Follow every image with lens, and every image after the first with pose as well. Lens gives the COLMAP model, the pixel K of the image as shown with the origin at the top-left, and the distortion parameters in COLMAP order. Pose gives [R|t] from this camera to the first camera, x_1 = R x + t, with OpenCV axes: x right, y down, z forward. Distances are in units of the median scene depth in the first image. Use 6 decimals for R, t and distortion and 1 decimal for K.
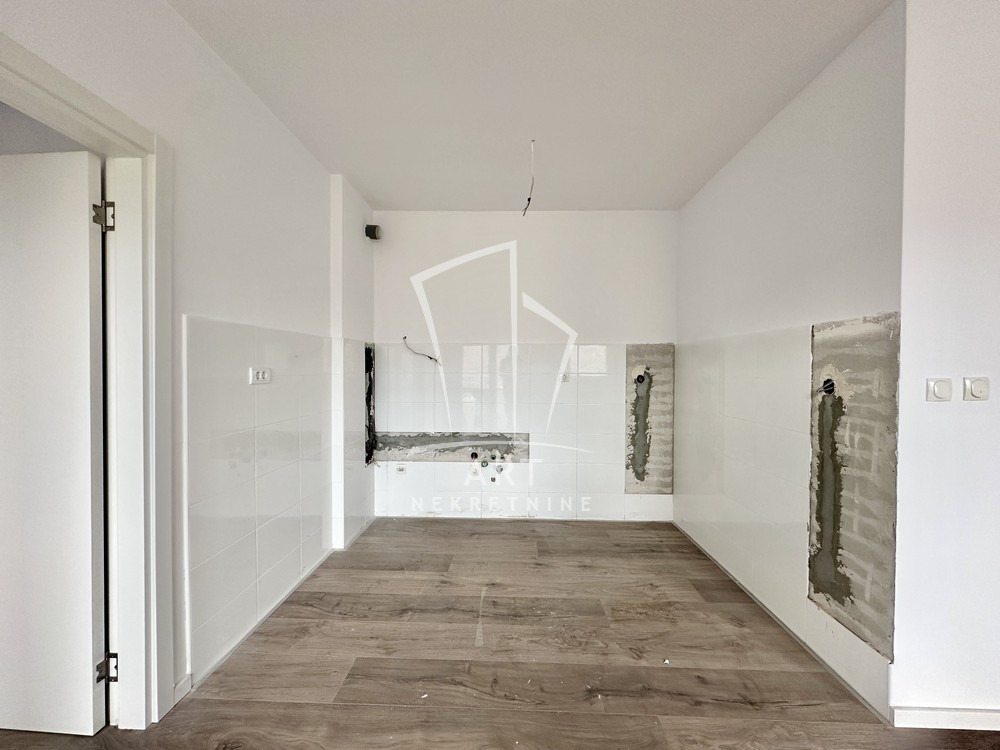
lens RADIAL K [[401.1, 0, 498.6], [0, 401.1, 370.2], [0, 0, 1]] dist [-0.002832, 0.001512]
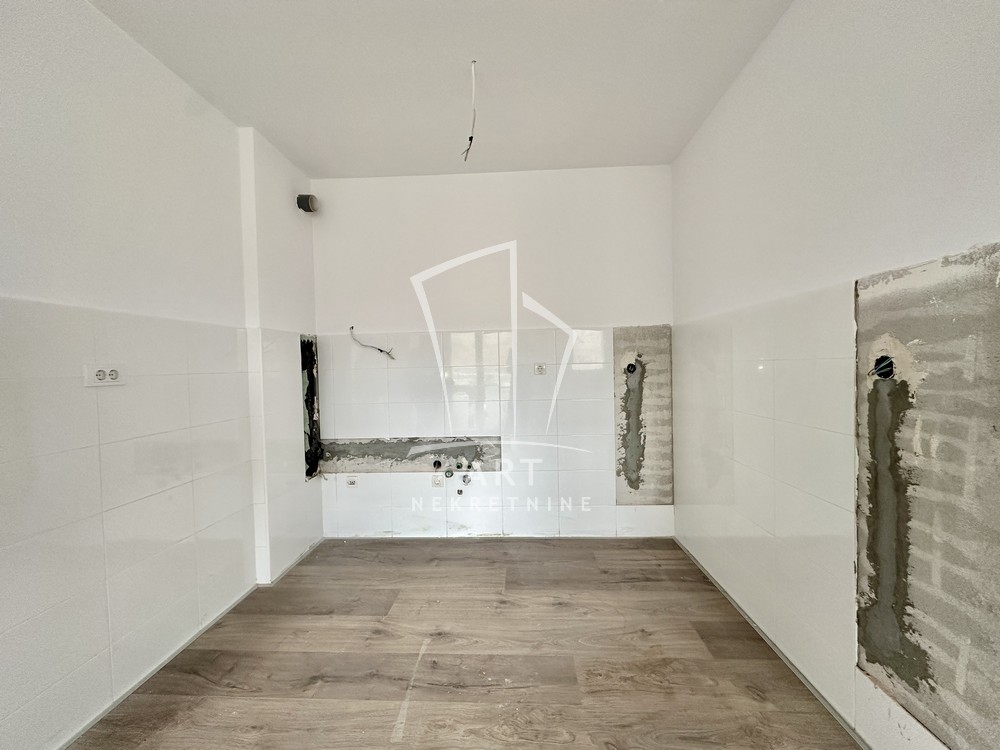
lens RADIAL K [[401.1, 0, 498.7], [0, 401.1, 370.5], [0, 0, 1]] dist [-0.002832, 0.001512]
pose [[0.999460, -0.028226, -0.016810, 0.126935], [0.028359, 0.999568, 0.007749, 0.016634], [0.016584, -0.008221, 0.999829, 0.218960]]
